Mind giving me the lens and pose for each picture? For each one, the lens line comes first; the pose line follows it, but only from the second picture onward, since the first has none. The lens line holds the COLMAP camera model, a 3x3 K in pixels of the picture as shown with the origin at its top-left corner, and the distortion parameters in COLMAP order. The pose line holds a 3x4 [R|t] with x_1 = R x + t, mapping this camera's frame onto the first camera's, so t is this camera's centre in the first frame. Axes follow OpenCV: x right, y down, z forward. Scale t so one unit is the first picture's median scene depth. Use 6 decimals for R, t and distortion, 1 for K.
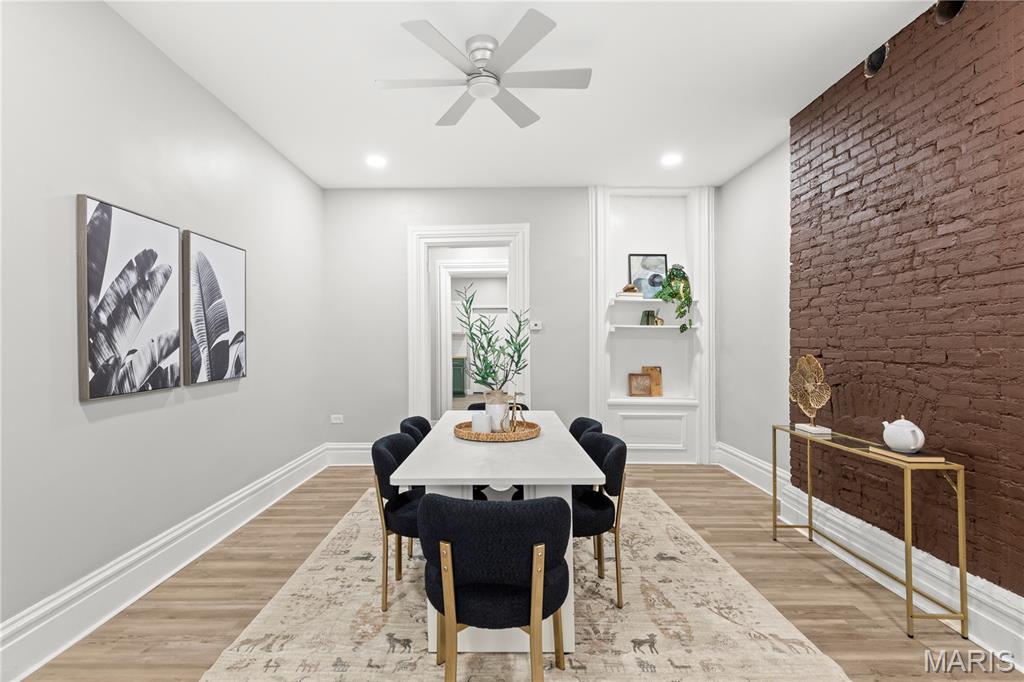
lens RADIAL K [[467.2, 0, 501.2], [0, 467.2, 343.3], [0, 0, 1]] dist [0.004601, -0.001173]
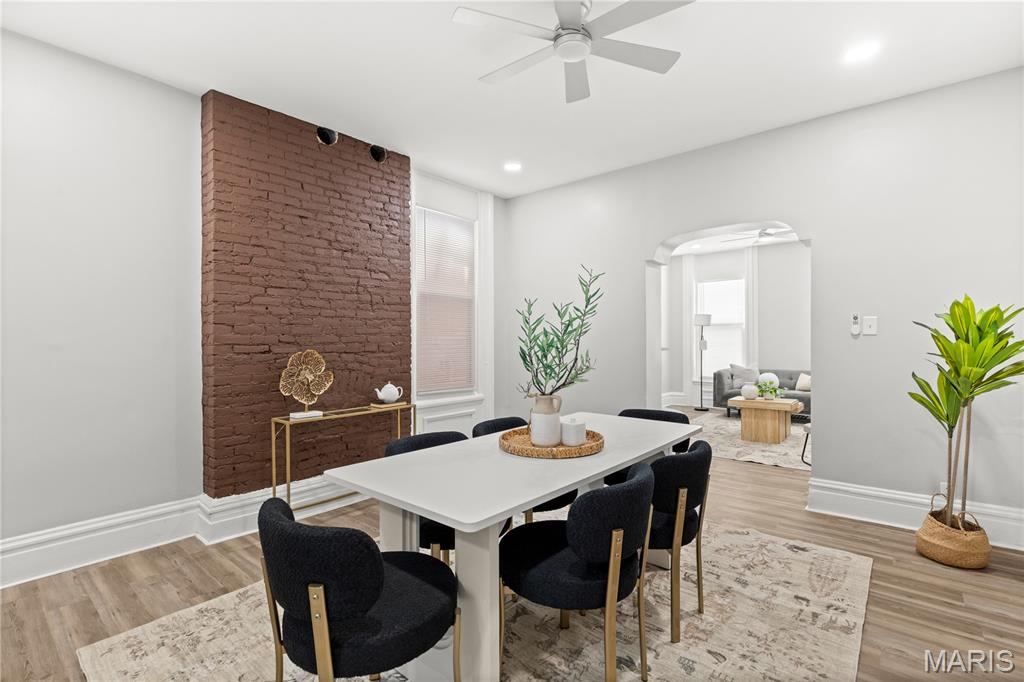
lens RADIAL K [[467.2, 0, 510.1], [0, 467.2, 337.7], [0, 0, 1]] dist [0.004601, -0.001173]
pose [[-0.757550, 0.011876, 0.652669, -0.511676], [0.008663, 0.999929, -0.008140, 0.009644], [-0.652719, -0.000512, -0.757600, 1.727531]]
